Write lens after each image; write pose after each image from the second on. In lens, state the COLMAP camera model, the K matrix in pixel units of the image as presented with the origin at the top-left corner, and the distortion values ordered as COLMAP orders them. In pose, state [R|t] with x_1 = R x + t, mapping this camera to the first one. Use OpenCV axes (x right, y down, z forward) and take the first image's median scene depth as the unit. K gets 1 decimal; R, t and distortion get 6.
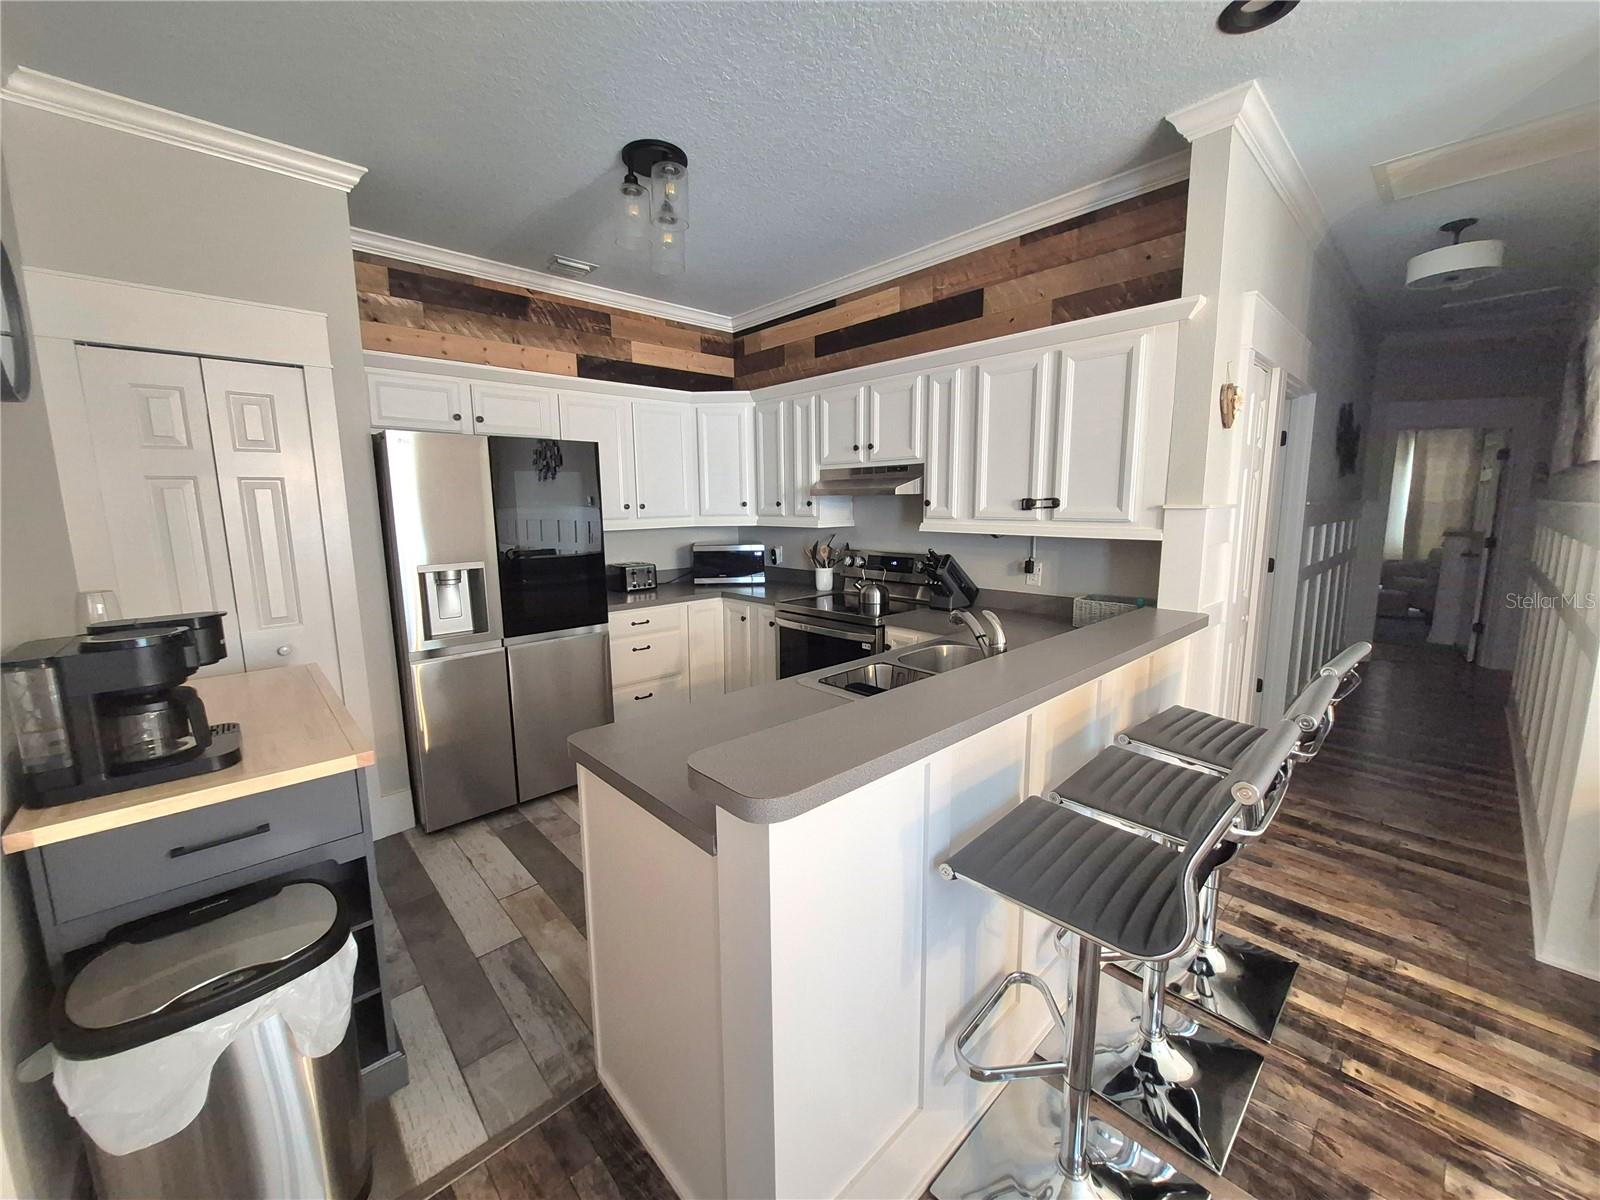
lens RADIAL K [[621.6, 0, 795.3], [0, 621.6, 590.9], [0, 0, 1]] dist [-0.000543, -0.000352]
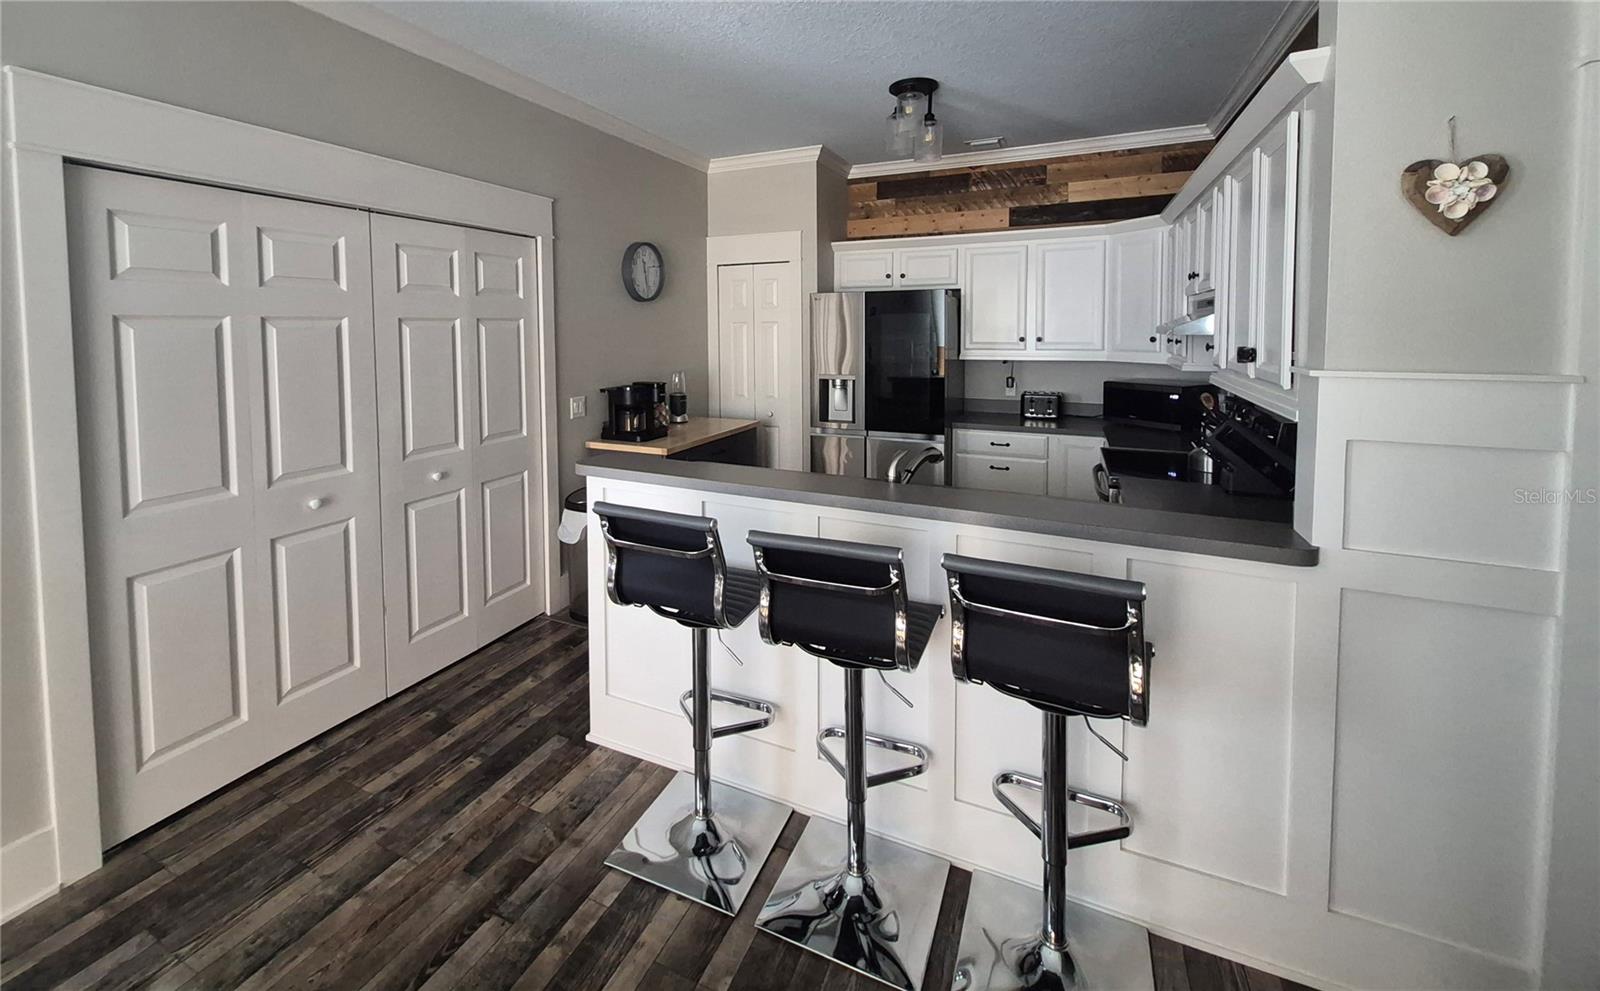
lens RADIAL K [[654.6, 0, 757.4], [0, 654.6, 357.2], [0, 0, 1]] dist [0.001201, 0.000220]
pose [[0.363734, 0.051581, -0.930073, 0.686844], [-0.128915, 0.991645, 0.004580, -0.053800], [0.922539, 0.118235, 0.367345, 0.162507]]
